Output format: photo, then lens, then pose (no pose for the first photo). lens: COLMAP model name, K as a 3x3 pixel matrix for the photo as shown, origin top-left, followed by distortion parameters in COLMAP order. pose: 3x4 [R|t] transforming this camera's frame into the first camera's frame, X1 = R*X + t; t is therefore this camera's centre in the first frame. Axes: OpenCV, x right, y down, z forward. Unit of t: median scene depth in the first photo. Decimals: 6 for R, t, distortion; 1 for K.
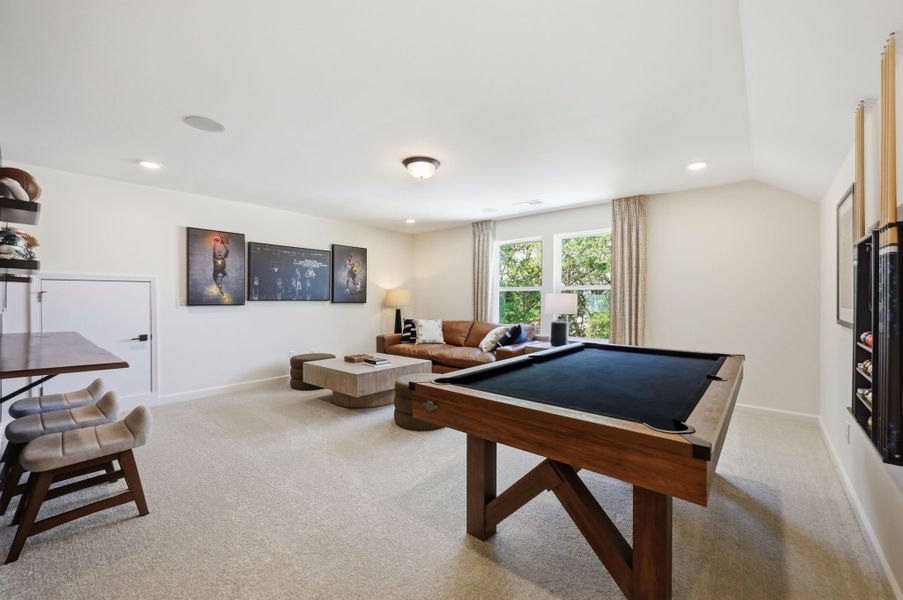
lens RADIAL K [[368.4, 0, 450.3], [0, 368.4, 298.2], [0, 0, 1]] dist [0.001308, 0.000223]
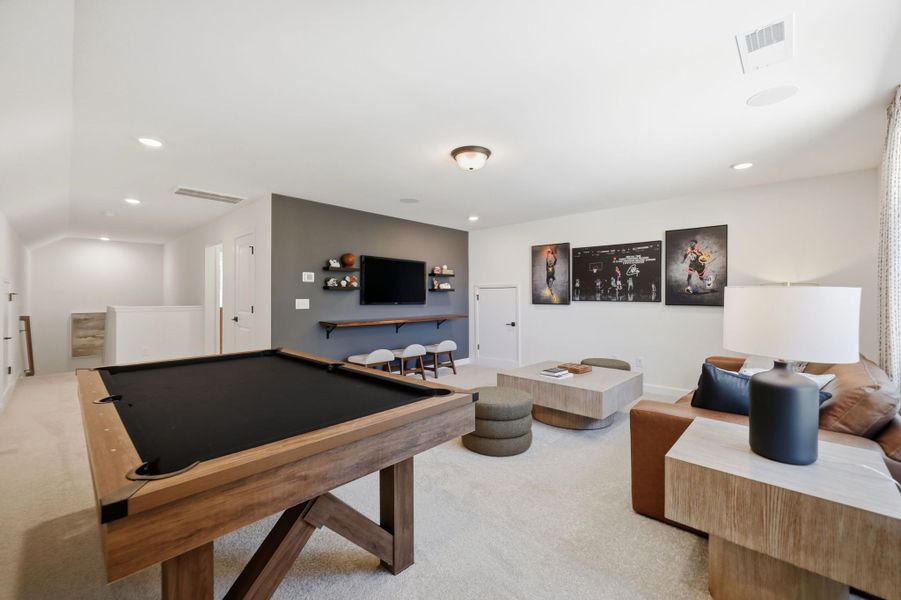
lens RADIAL K [[367.6, 0, 449.2], [0, 367.6, 298.8], [0, 0, 1]] dist [0.001308, 0.000223]
pose [[-0.059180, 0.004458, -0.998237, 0.560919], [-0.003081, 0.999984, 0.004648, -0.003293], [0.998243, 0.003350, -0.059165, 0.653305]]
